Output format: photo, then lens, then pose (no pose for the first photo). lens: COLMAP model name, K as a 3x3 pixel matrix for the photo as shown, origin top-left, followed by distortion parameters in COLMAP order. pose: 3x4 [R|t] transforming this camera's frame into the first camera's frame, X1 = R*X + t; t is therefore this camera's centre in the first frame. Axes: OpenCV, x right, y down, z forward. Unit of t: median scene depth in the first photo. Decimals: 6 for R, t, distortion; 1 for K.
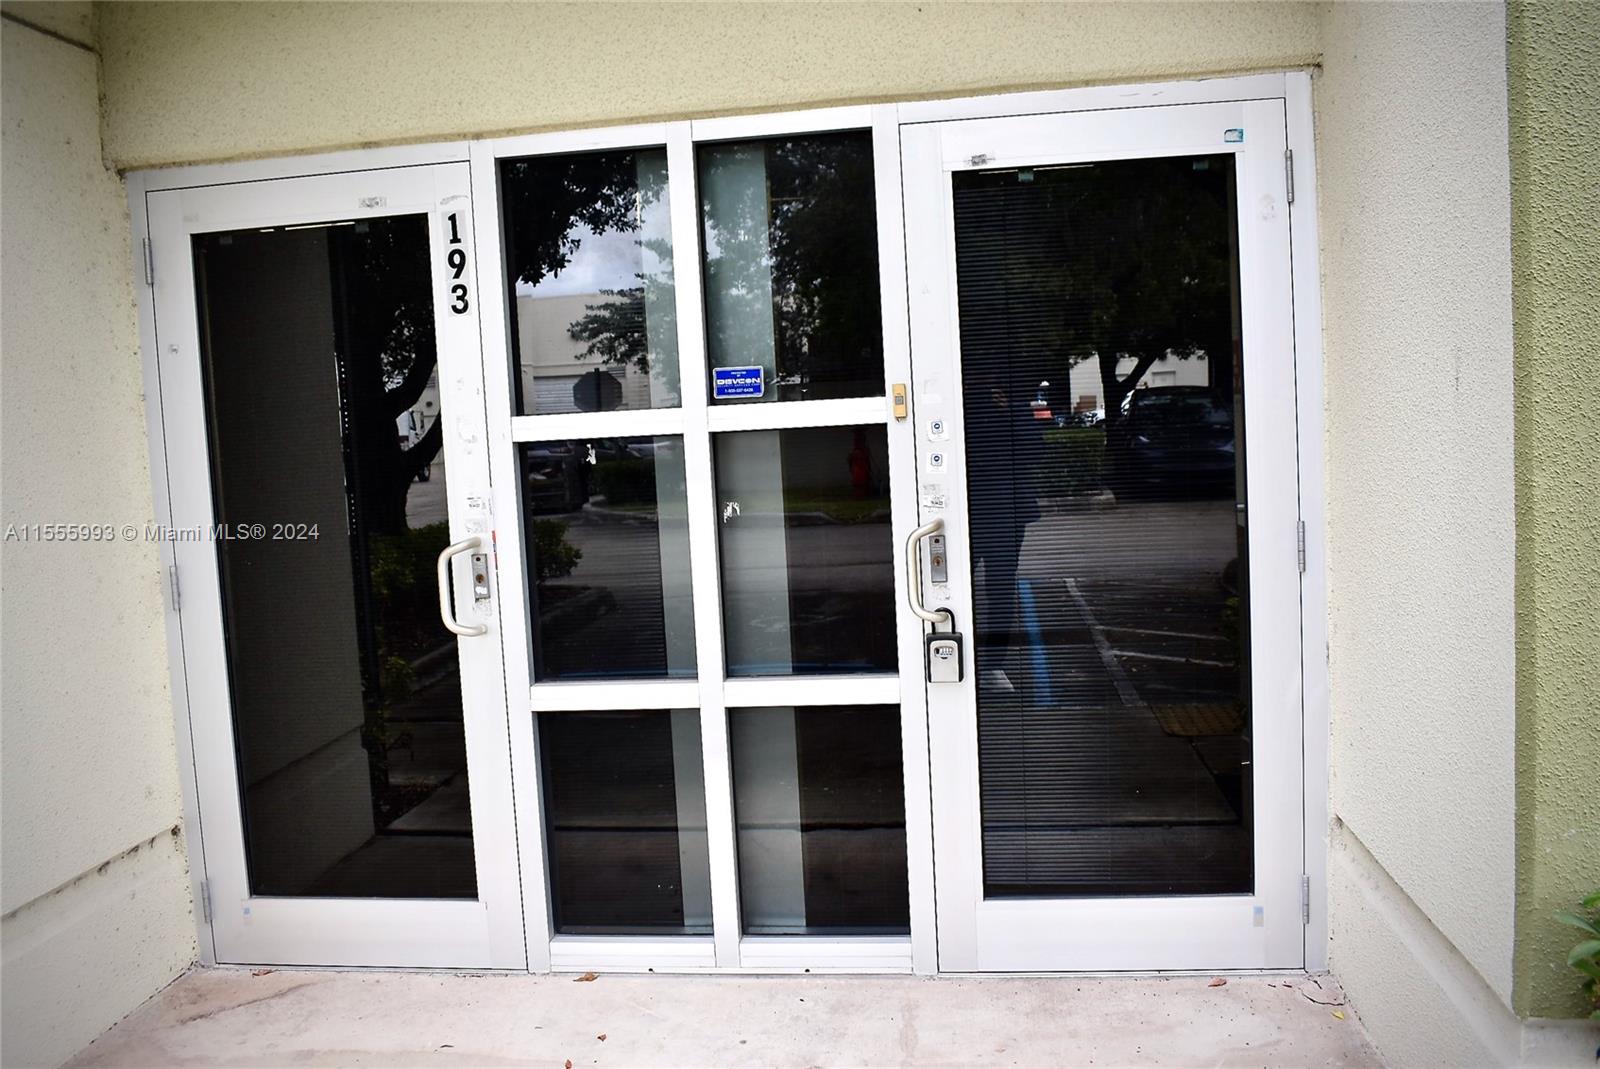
lens RADIAL K [[1313.6, 0, 806.9], [0, 1313.6, 520.6], [0, 0, 1]] dist [-0.069267, -0.008876]
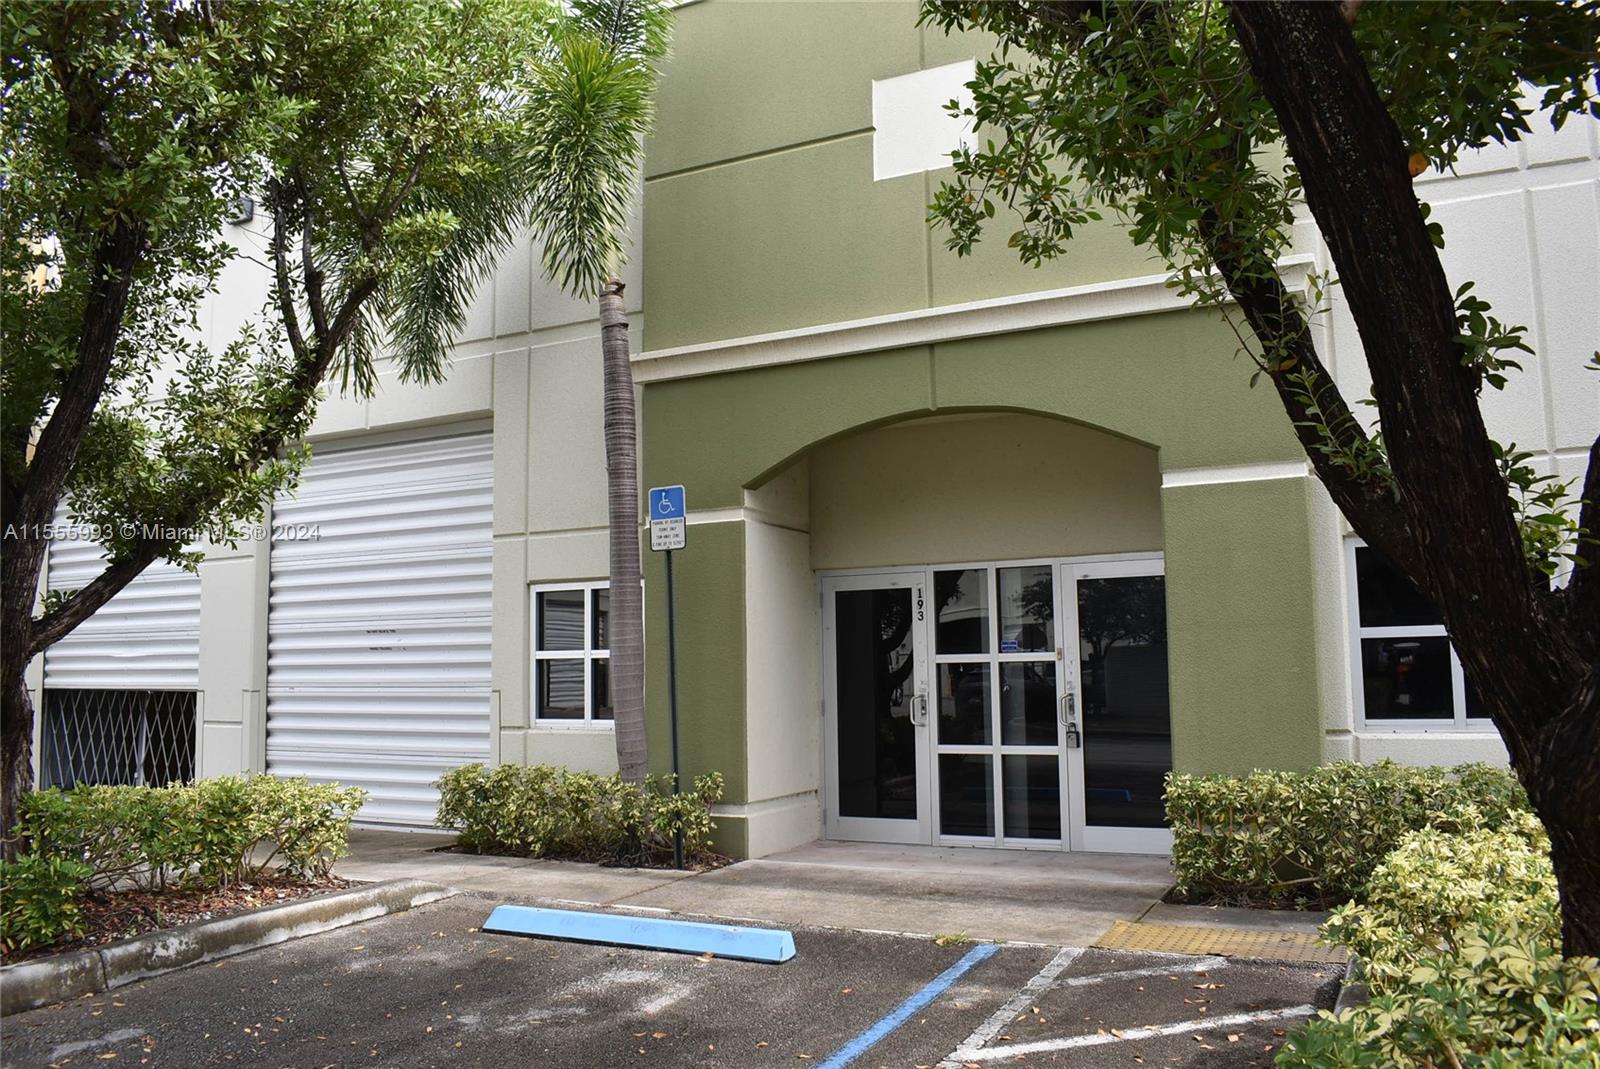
lens RADIAL K [[1278.7, 0, 813.5], [0, 1278.7, 527.4], [0, 0, 1]] dist [-0.094918, 0.016042]
pose [[0.940275, -0.001353, -0.340413, 0.519171], [-0.060136, 0.983605, -0.170015, 0.151479], [0.335062, 0.180332, 0.924778, -1.897798]]
